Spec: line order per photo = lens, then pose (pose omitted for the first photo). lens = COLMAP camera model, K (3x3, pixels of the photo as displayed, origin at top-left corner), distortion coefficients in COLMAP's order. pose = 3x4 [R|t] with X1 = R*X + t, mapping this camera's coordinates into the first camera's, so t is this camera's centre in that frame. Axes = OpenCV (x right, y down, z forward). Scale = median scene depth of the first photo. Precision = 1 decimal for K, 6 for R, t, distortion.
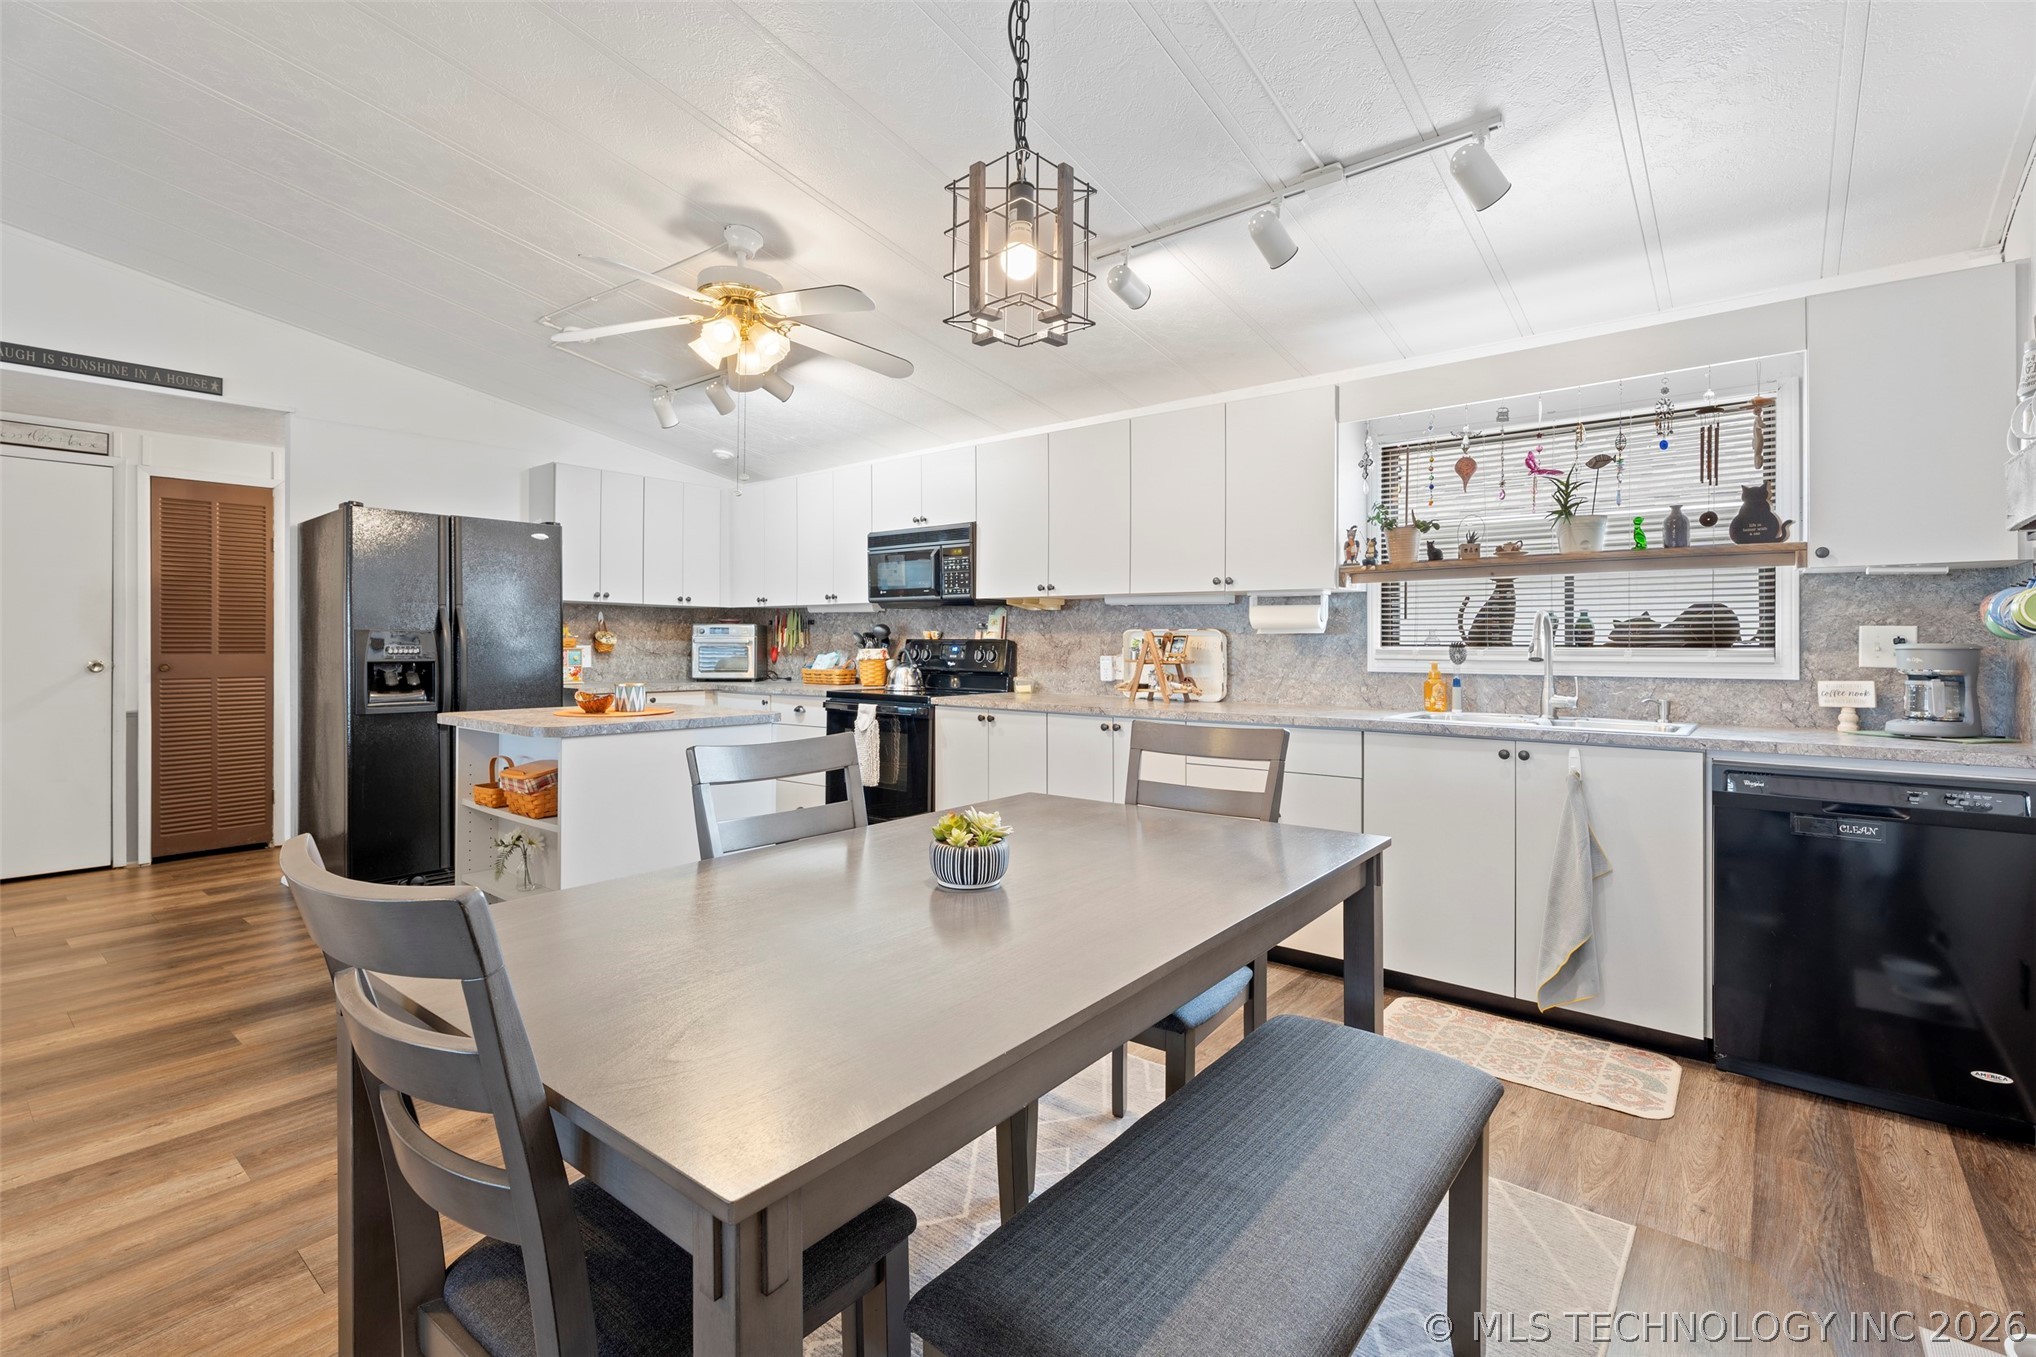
lens RADIAL K [[921.0, 0, 983.5], [0, 921.0, 649.5], [0, 0, 1]] dist [0.010385, -0.000104]
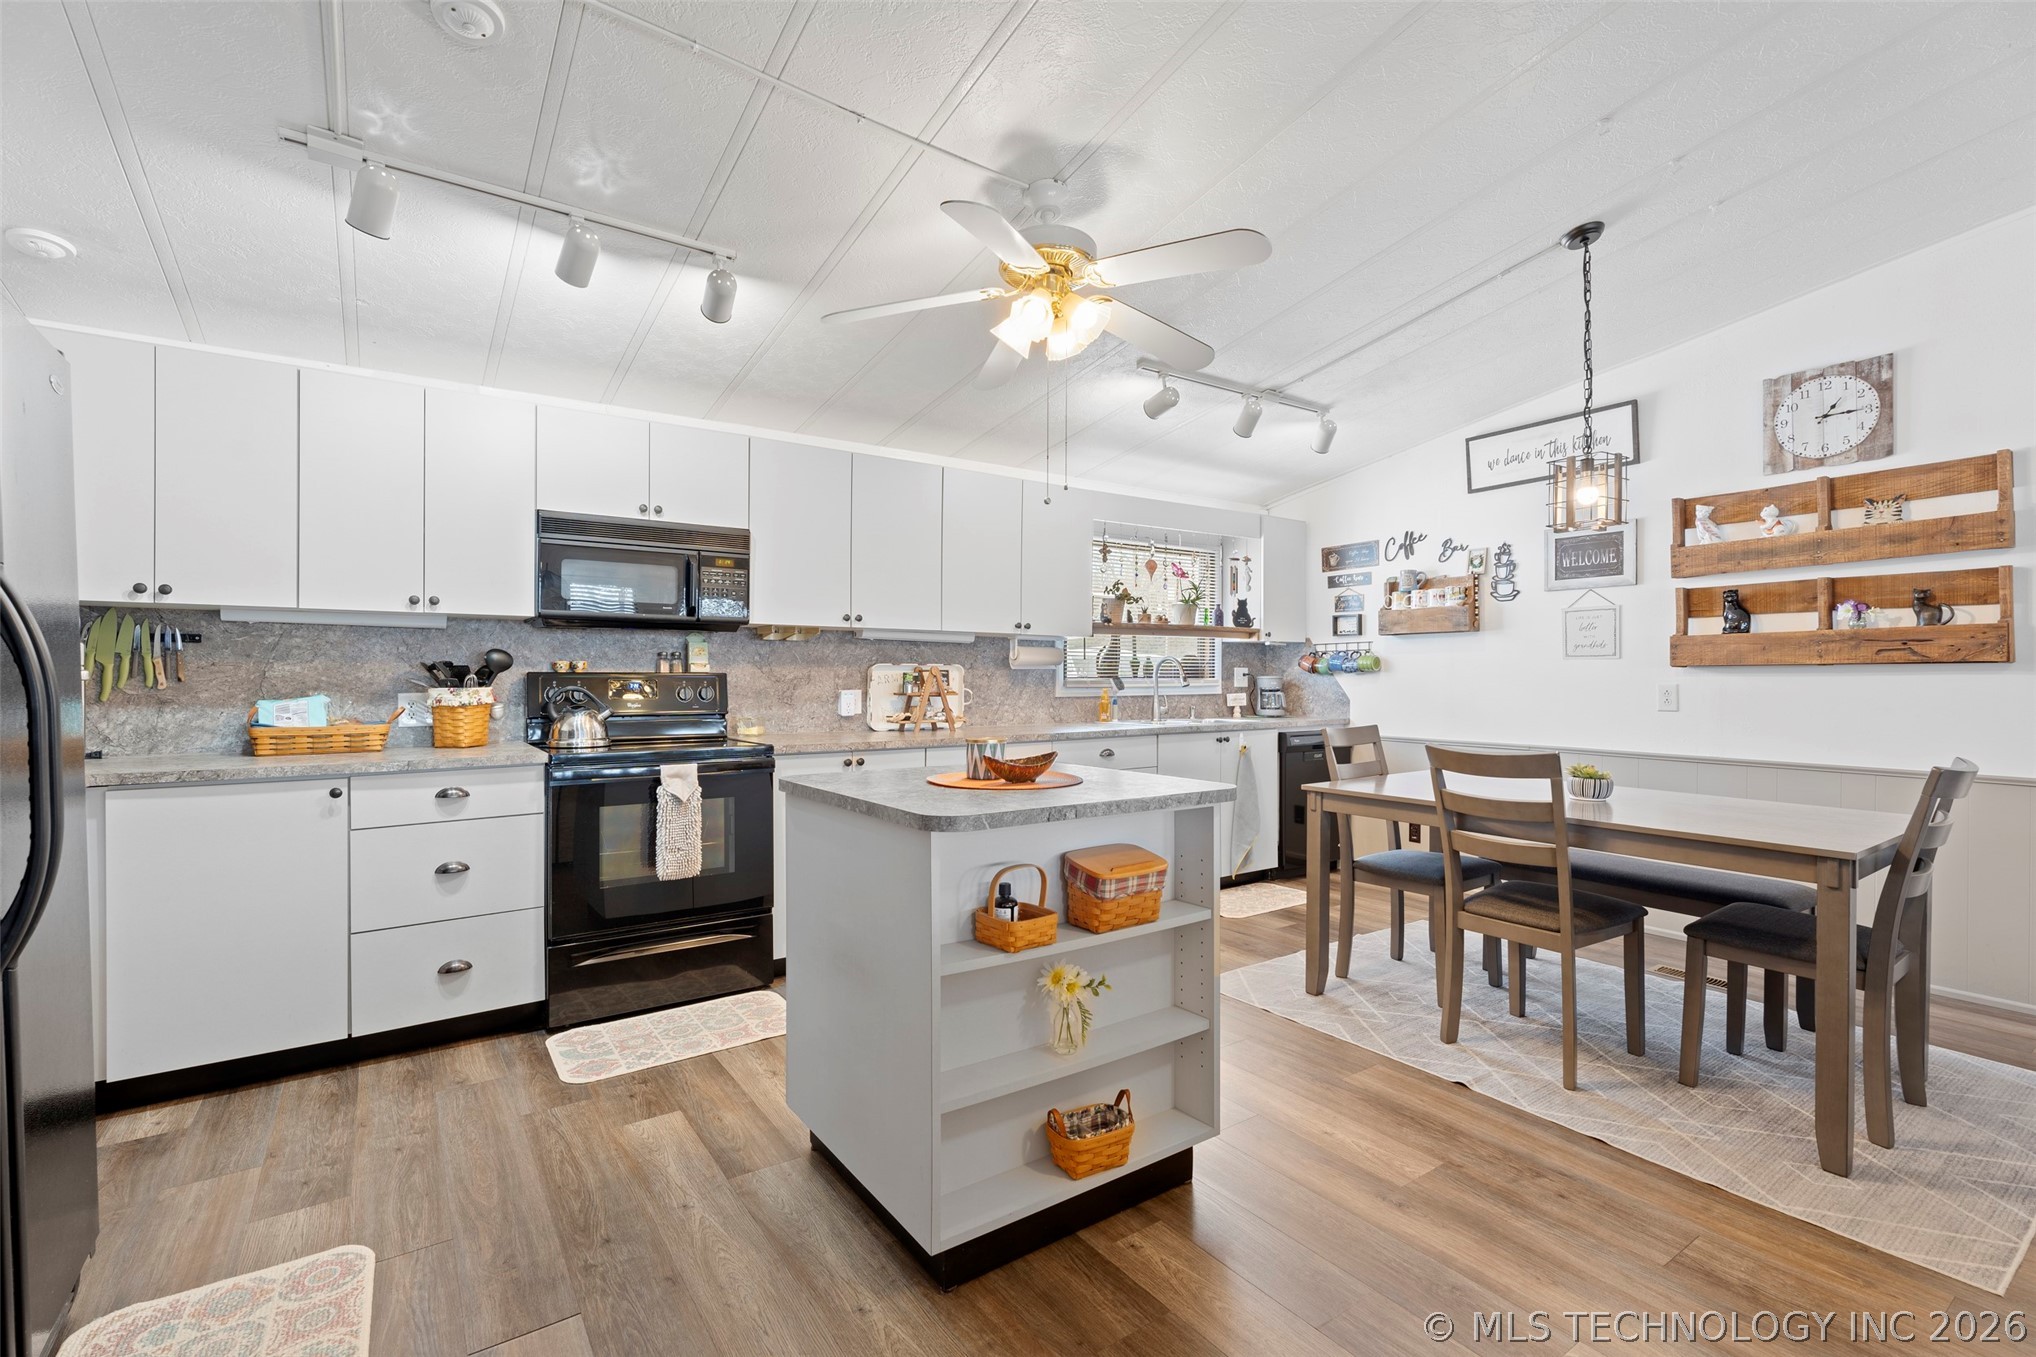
lens RADIAL K [[921.0, 0, 1021.2], [0, 921.0, 668.5], [0, 0, 1]] dist [0.010385, -0.000104]
pose [[0.255874, 0.004958, 0.966697, -0.777045], [0.008501, 0.999937, -0.007378, -0.007397], [-0.966673, 0.010106, 0.255816, 0.587485]]
